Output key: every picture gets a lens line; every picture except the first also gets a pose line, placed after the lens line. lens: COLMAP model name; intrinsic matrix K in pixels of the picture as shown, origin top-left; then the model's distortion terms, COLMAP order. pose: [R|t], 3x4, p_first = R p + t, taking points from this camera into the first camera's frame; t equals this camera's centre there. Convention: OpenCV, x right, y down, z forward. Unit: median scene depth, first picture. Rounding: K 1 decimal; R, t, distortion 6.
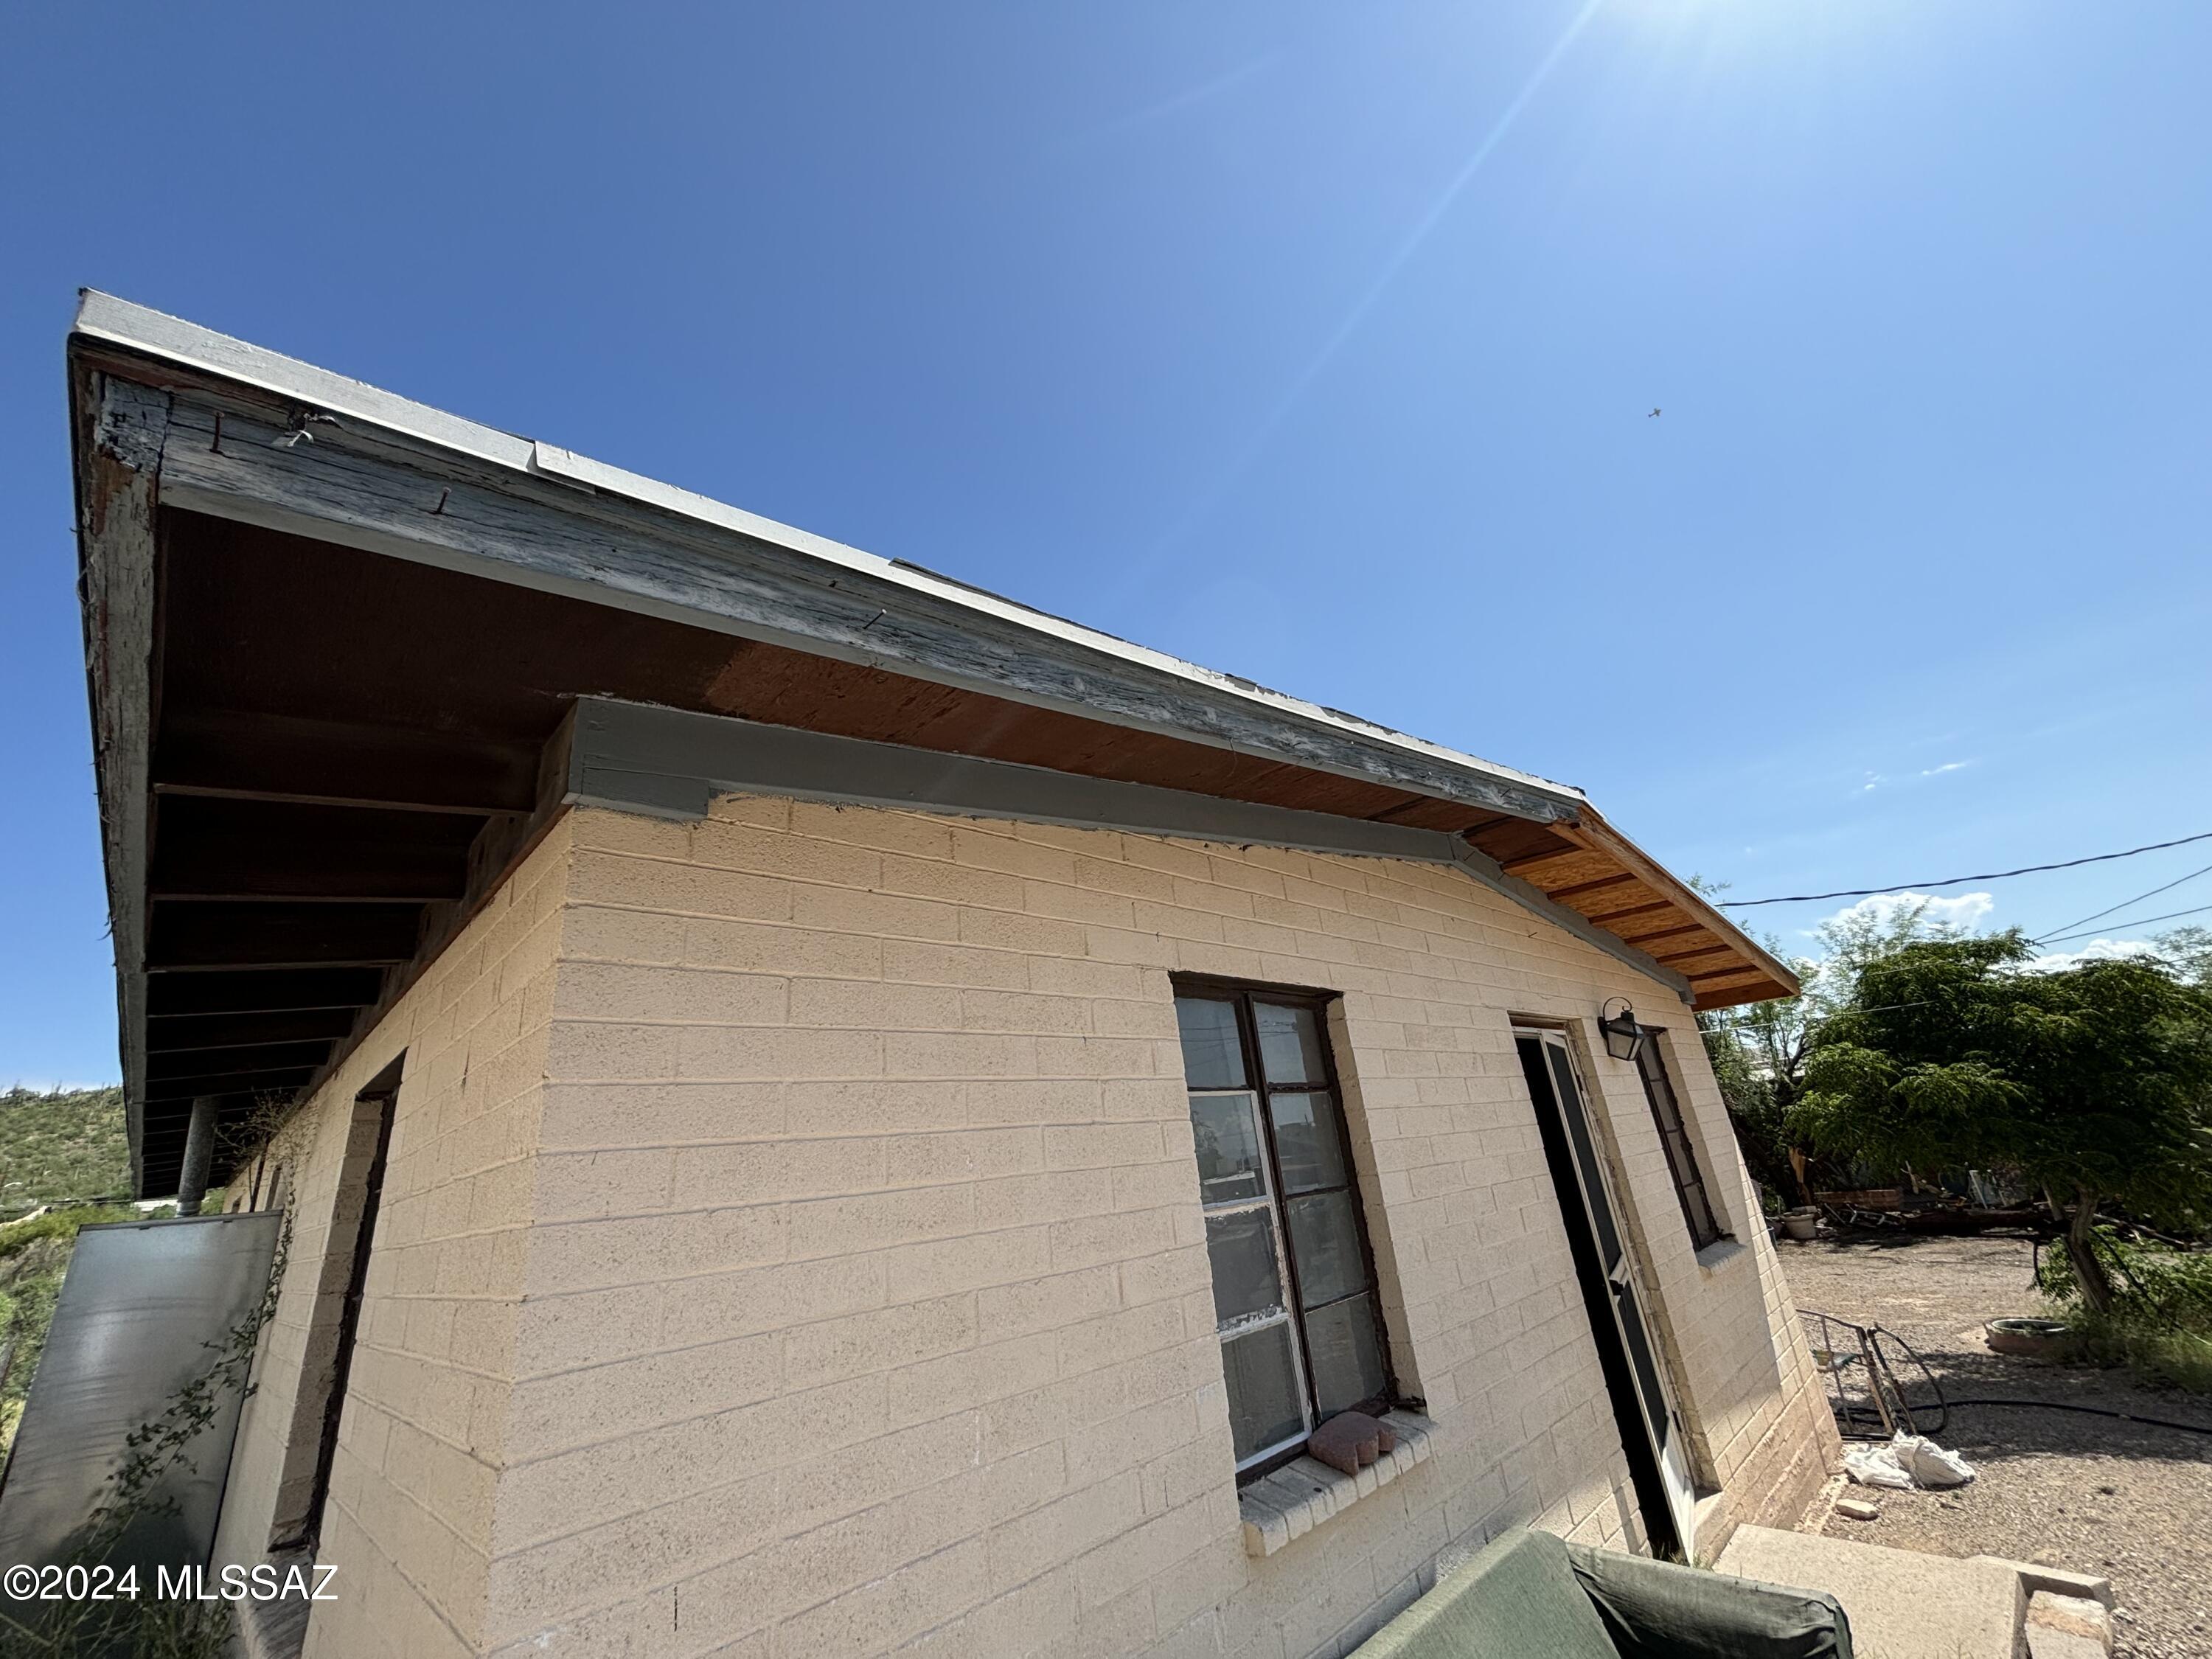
lens RADIAL K [[874.8, 0, 1106.0], [0, 874.8, 829.5], [0, 0, 1]] dist [0.020569, -0.011015]
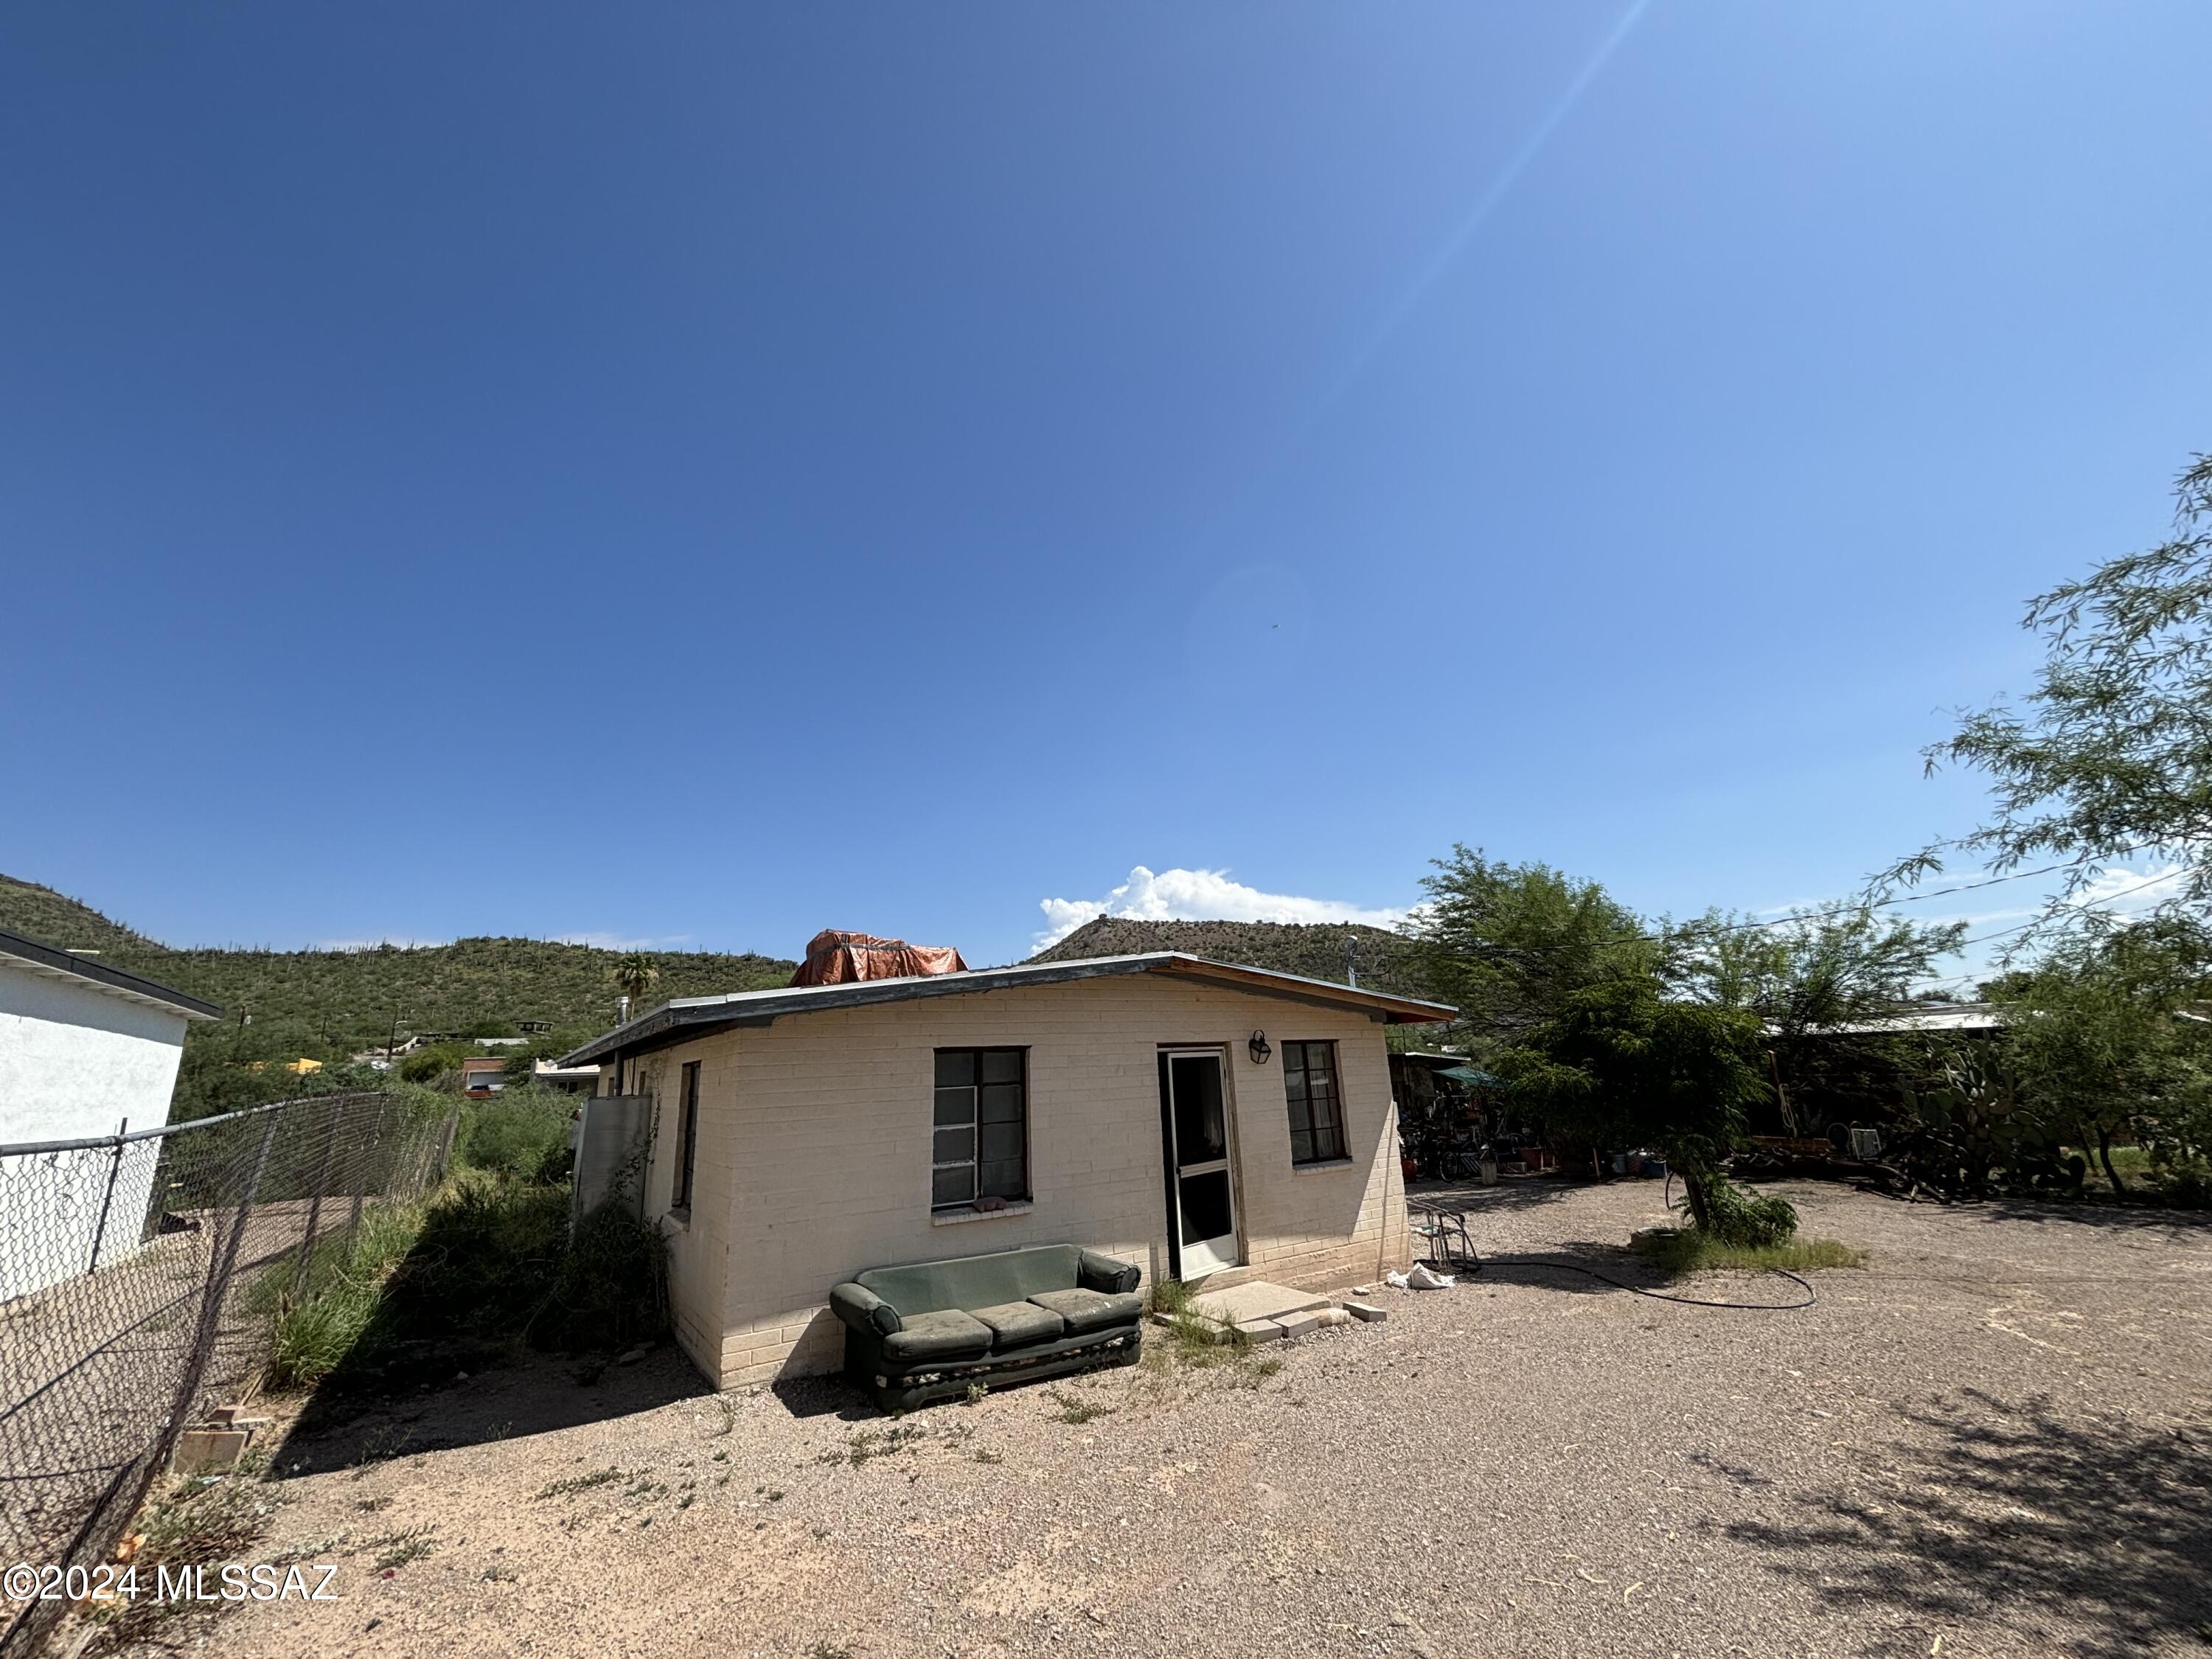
lens RADIAL K [[876.0, 0, 1096.3], [0, 876.0, 828.9], [0, 0, 1]] dist [0.002587, -0.000323]
pose [[0.980864, 0.008279, -0.194518, 1.067410], [0.015124, 0.992837, 0.118519, -0.824110], [0.194106, -0.119193, 0.973712, -1.502204]]
